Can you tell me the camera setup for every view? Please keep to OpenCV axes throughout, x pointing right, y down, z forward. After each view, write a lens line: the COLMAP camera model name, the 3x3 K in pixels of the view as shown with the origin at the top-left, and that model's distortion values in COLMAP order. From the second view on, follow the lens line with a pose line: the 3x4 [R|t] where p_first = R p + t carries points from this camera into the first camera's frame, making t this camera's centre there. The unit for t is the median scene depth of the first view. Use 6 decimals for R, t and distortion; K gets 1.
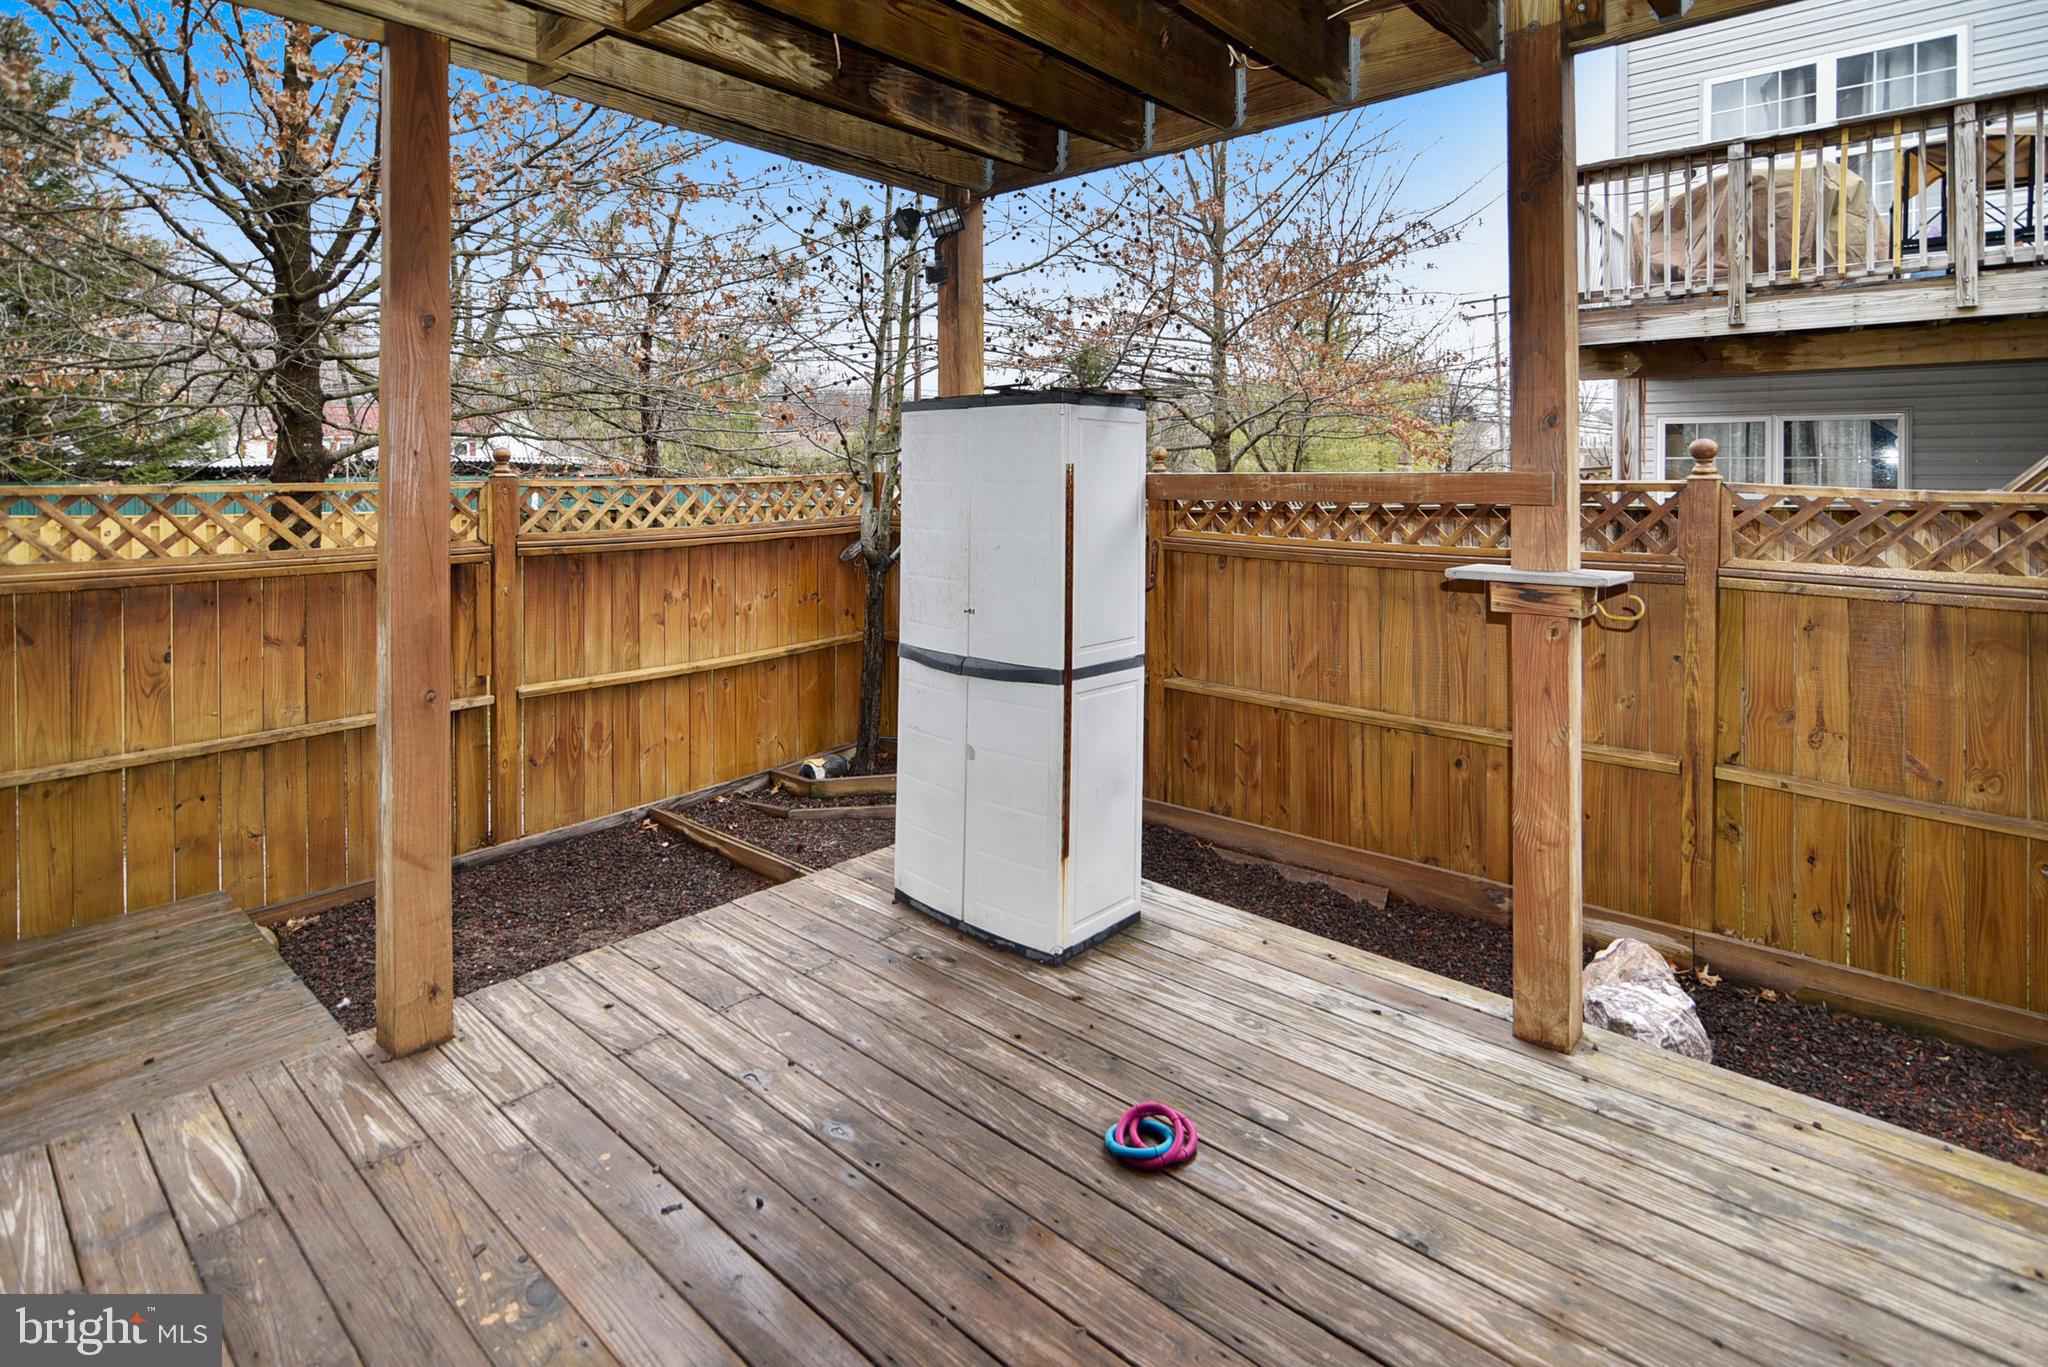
lens RADIAL K [[994.6, 0, 1024.0], [0, 994.6, 683.5], [0, 0, 1]] dist [-0.000650, -0.000054]
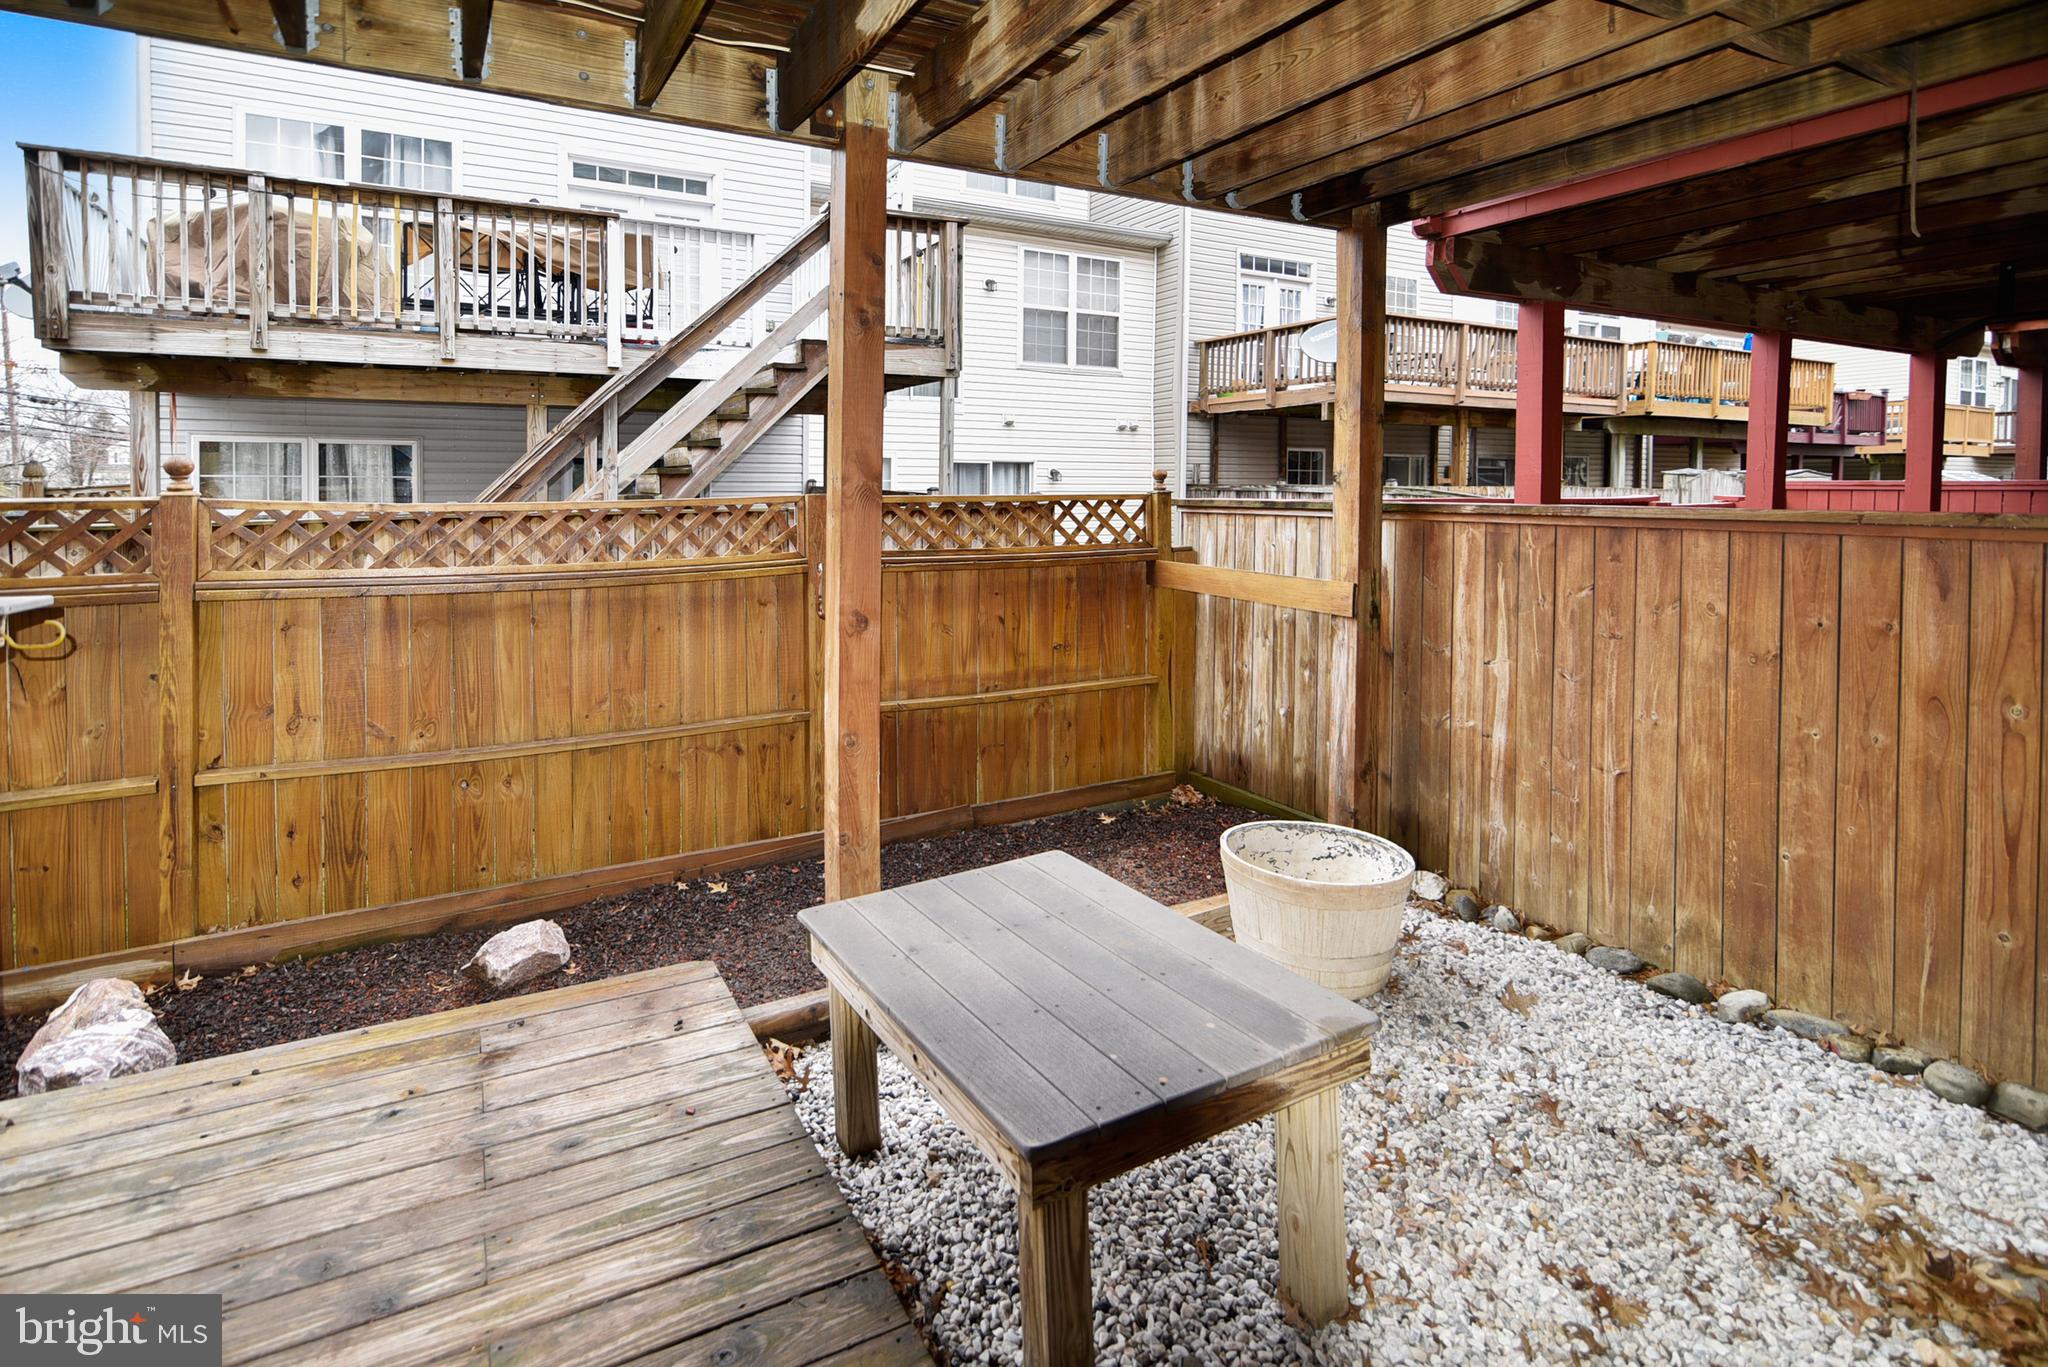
lens RADIAL K [[938.2, 0, 1023.7], [0, 938.2, 657.0], [0, 0, 1]] dist [0.001256, 0.000180]
pose [[0.375699, -0.164864, 0.911960, 0.070006], [0.196899, 0.975783, 0.095285, 0.018116], [-0.905583, 0.143765, 0.399062, -0.074218]]
